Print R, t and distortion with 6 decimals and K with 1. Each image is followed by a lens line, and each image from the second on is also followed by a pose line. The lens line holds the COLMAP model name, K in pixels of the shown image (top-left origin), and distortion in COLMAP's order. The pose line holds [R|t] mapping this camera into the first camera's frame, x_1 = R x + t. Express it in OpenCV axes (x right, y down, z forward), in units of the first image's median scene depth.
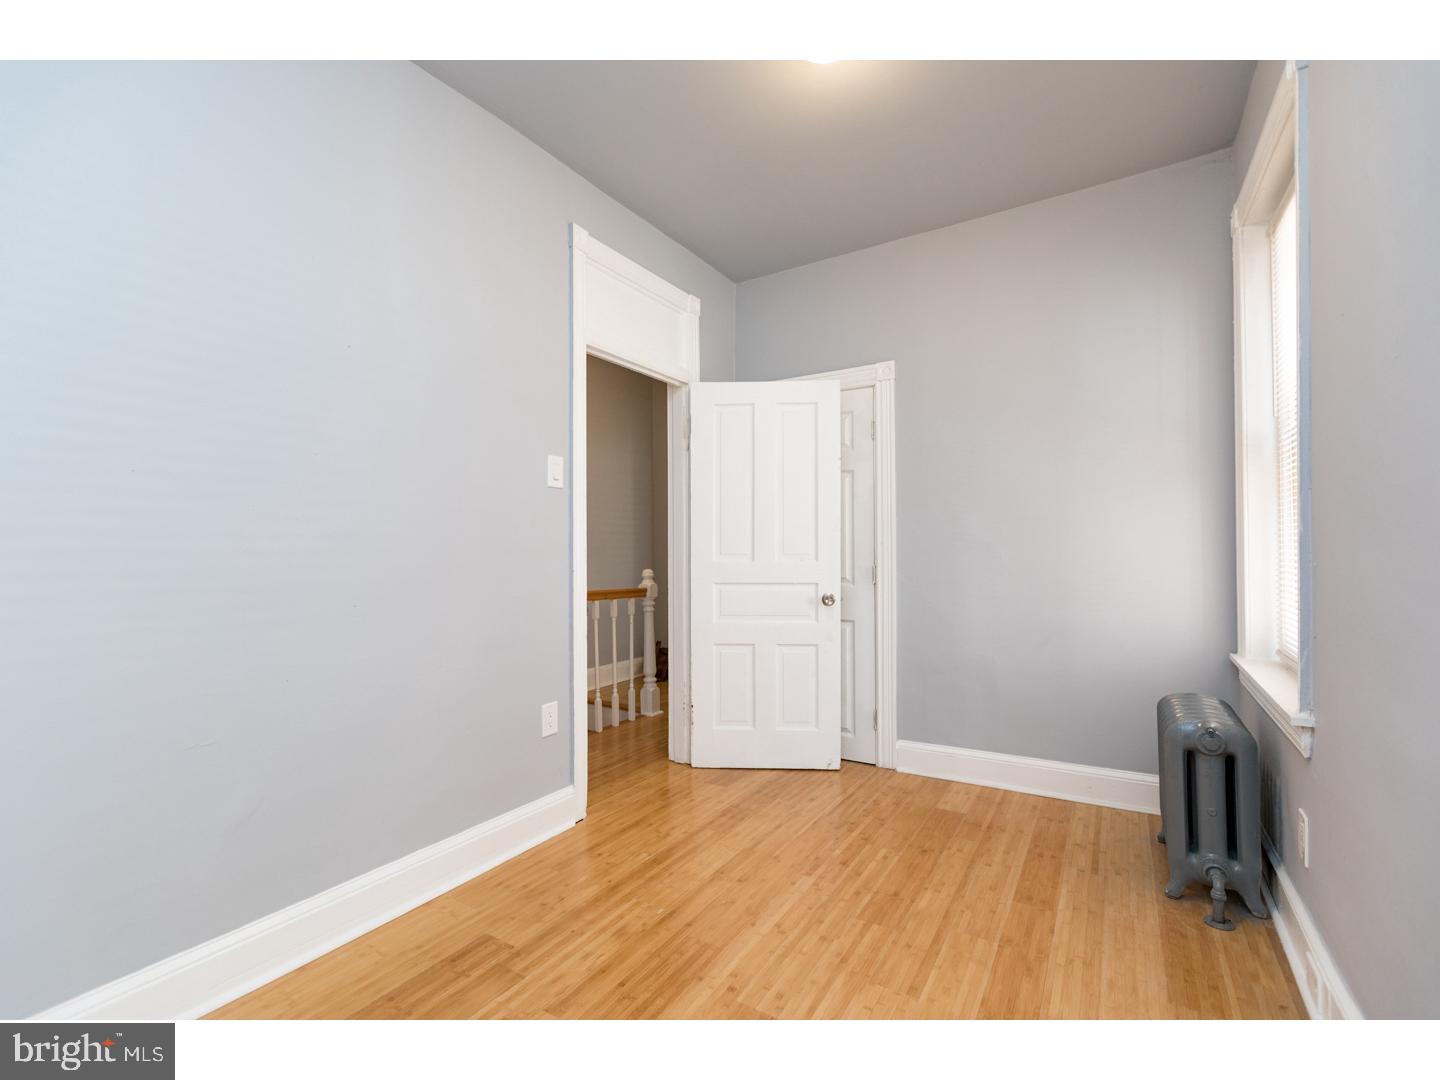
lens RADIAL K [[628.8, 0, 721.1], [0, 628.8, 544.0], [0, 0, 1]] dist [-0.000043, -0.000727]
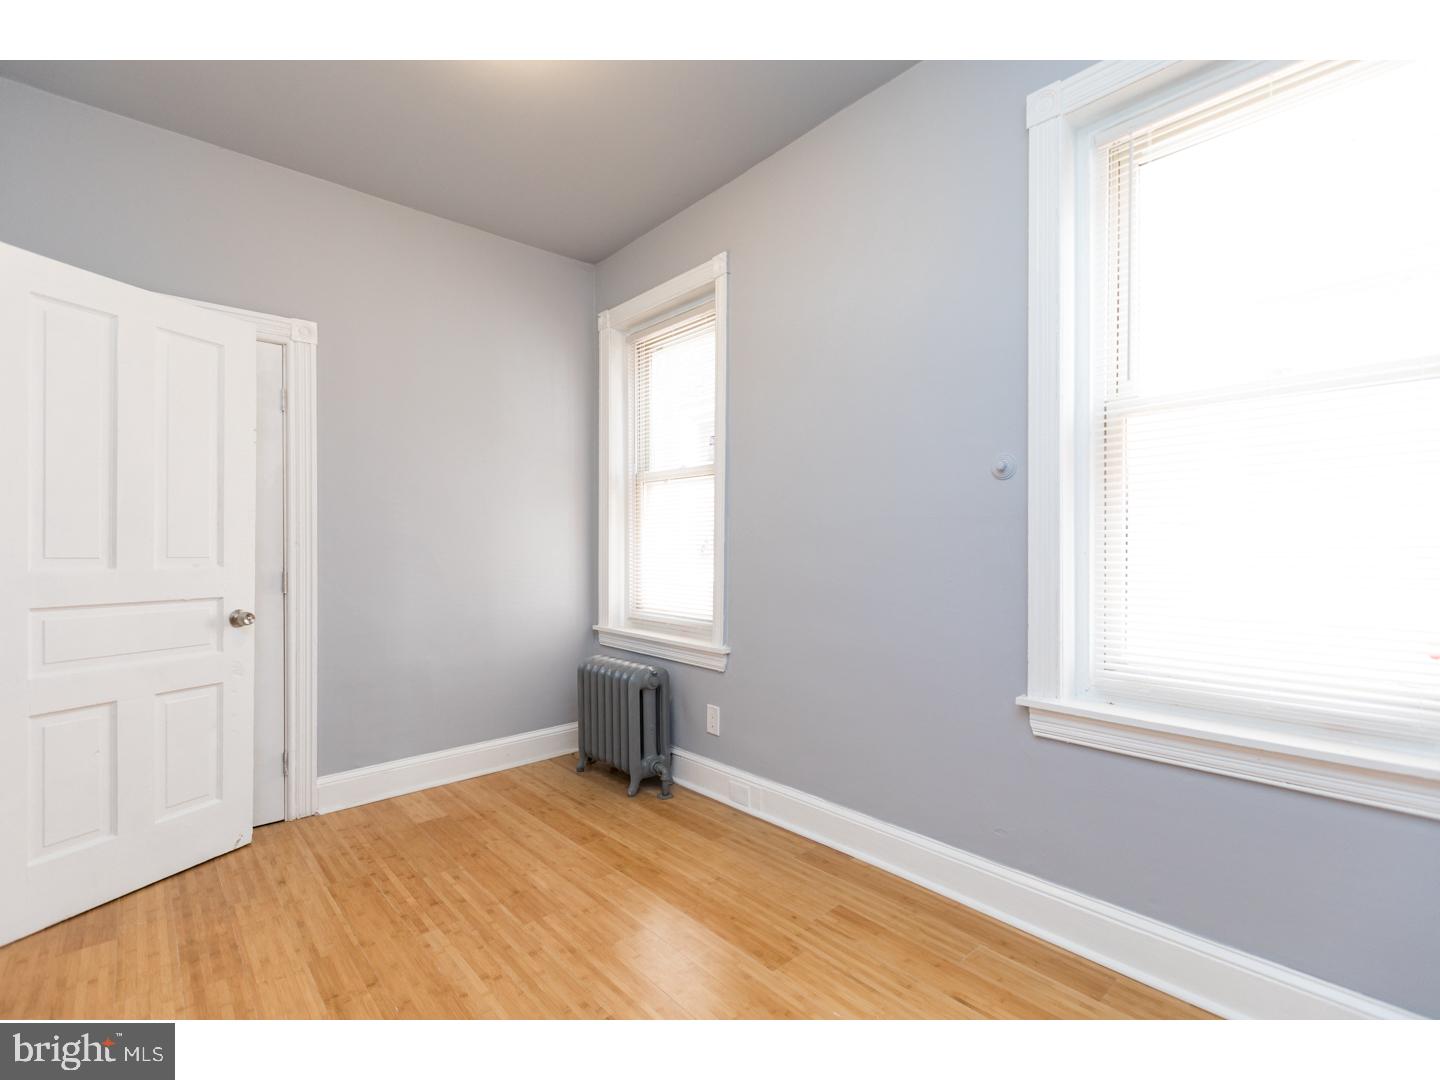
lens RADIAL K [[657.3, 0, 701.5], [0, 657.3, 552.4], [0, 0, 1]] dist [-0.000493, -0.001127]
pose [[0.295900, -0.000452, 0.955219, -0.517317], [-0.011967, 0.999920, 0.004181, 0.001632], [-0.955144, -0.012668, 0.295871, 0.326805]]
